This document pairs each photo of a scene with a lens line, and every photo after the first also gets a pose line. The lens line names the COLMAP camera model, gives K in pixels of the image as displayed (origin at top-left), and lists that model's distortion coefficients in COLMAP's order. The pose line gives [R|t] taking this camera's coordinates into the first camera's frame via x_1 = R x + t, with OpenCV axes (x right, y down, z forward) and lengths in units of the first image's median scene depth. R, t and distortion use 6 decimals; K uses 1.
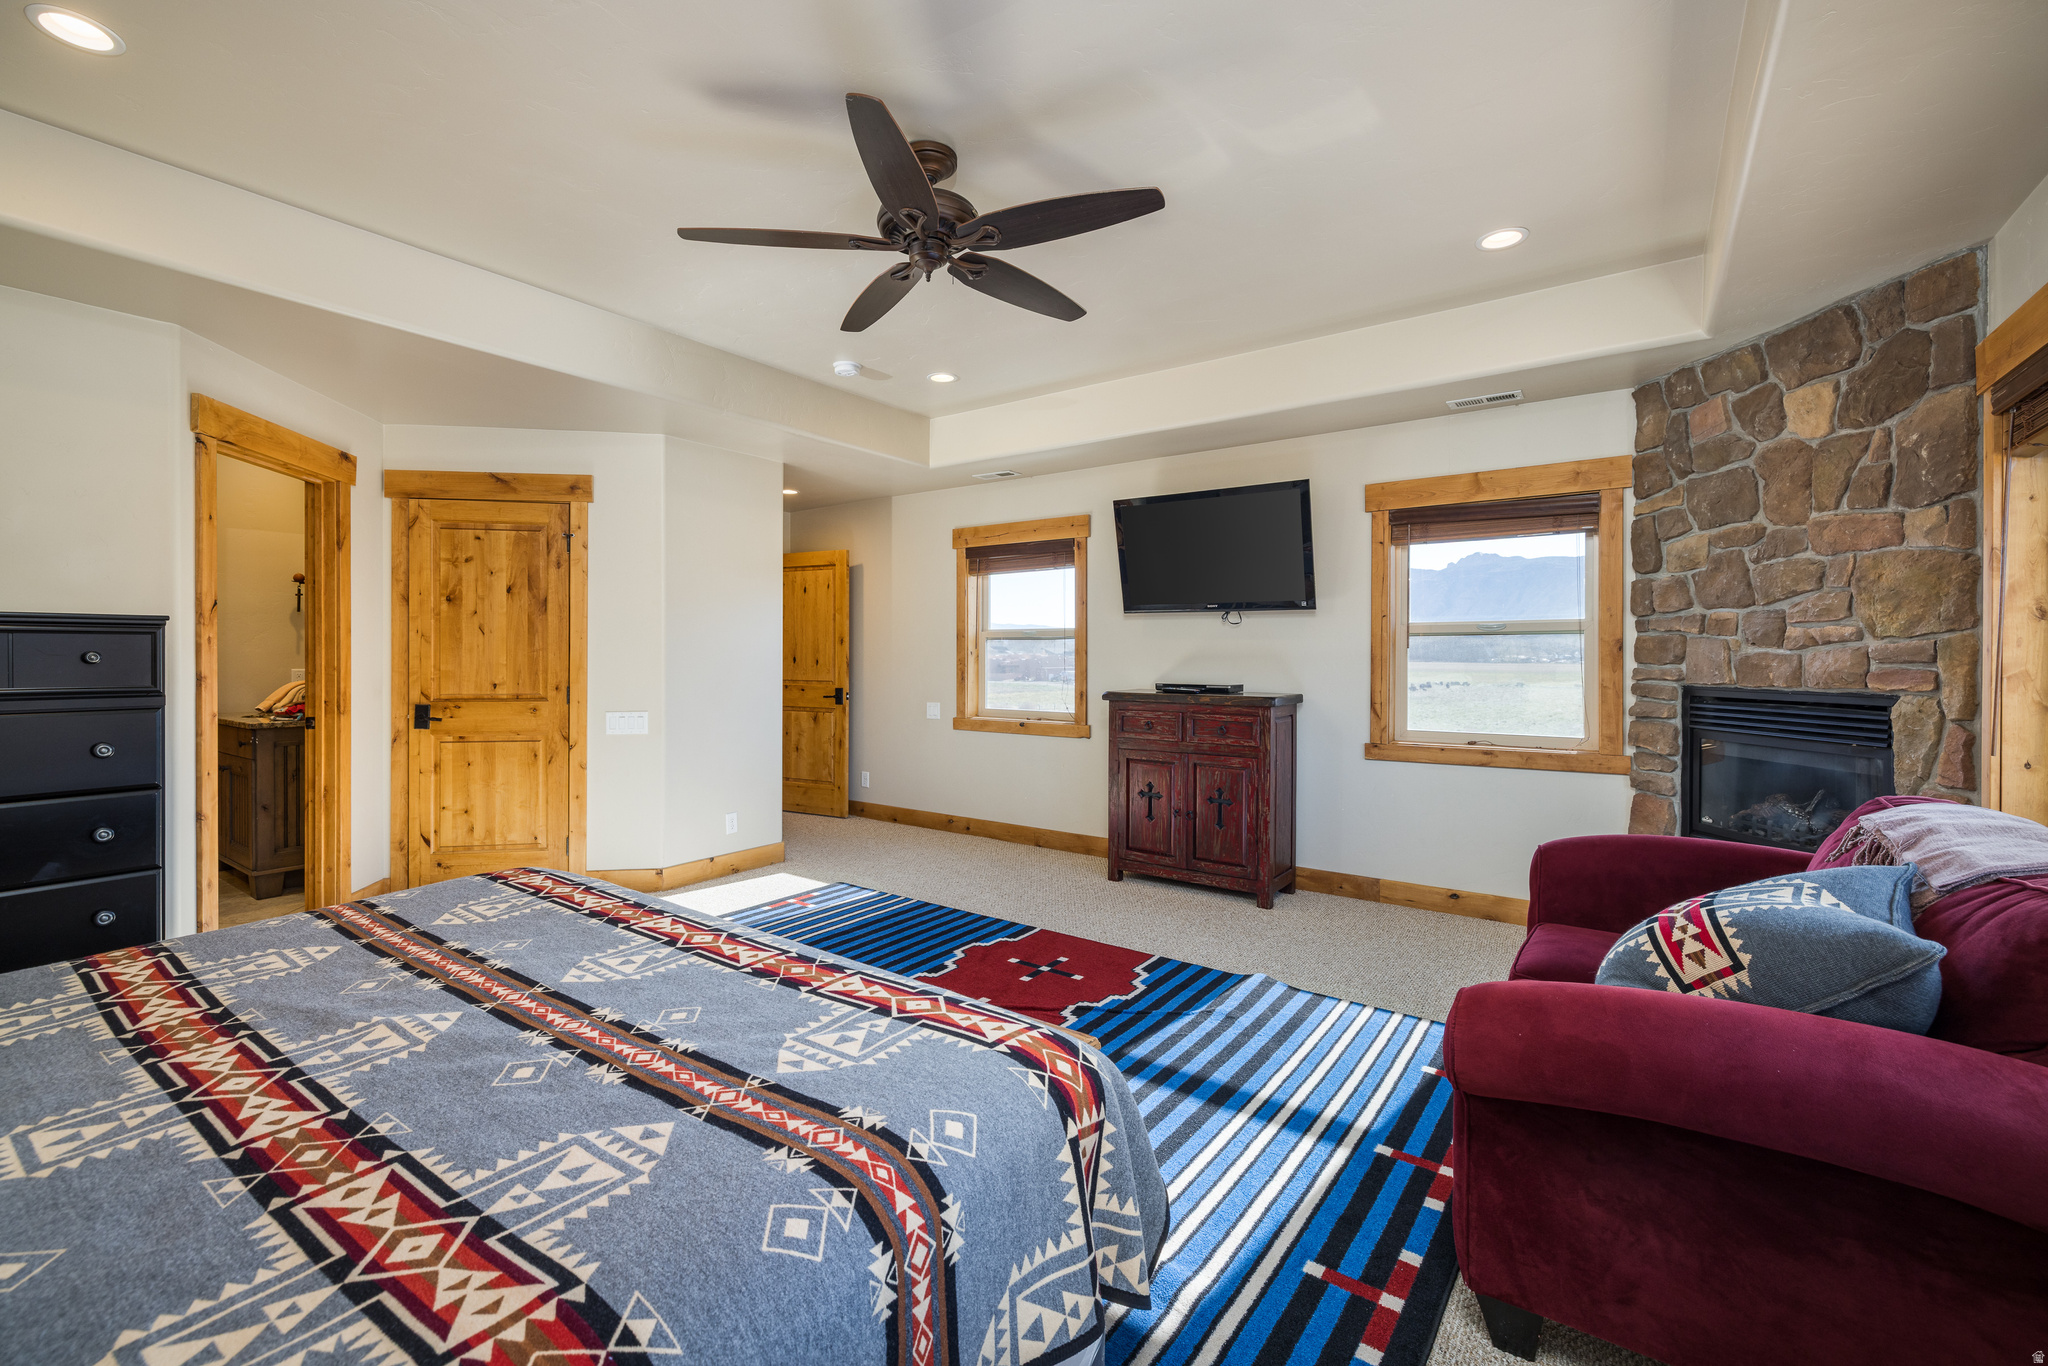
lens RADIAL K [[870.8, 0, 1022.4], [0, 870.8, 665.3], [0, 0, 1]] dist [-0.000570, 0.000108]
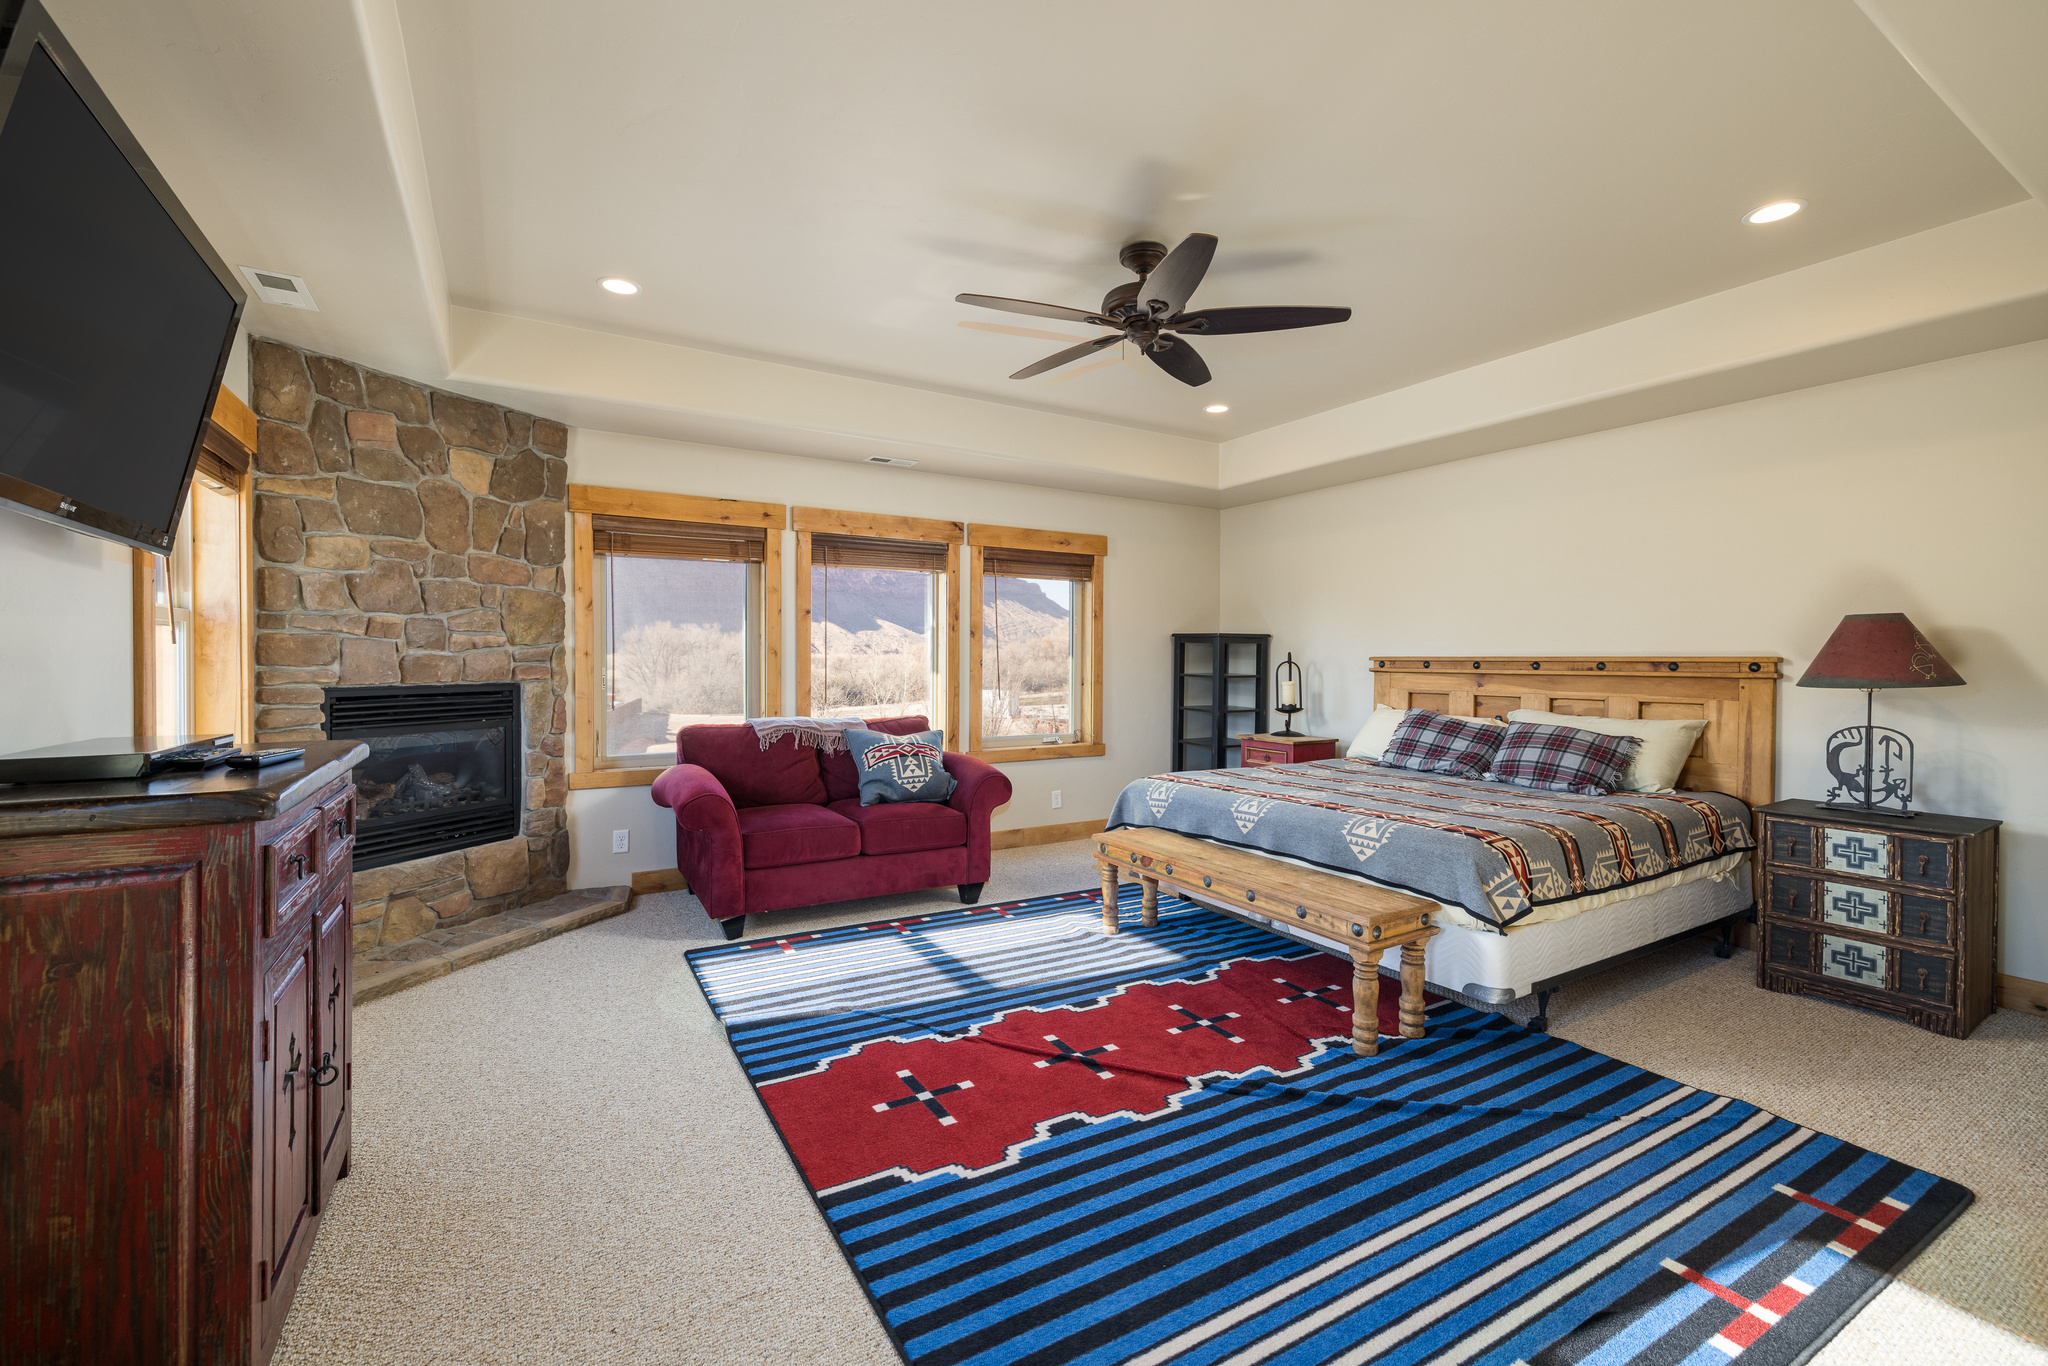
lens RADIAL K [[870.8, 0, 1021.9], [0, 870.8, 668.3], [0, 0, 1]] dist [-0.000570, 0.000108]
pose [[-0.916613, -0.007808, 0.399699, -0.368597], [0.001204, 0.999751, 0.022292, -0.021564], [-0.399774, 0.020915, -0.916375, 1.800334]]
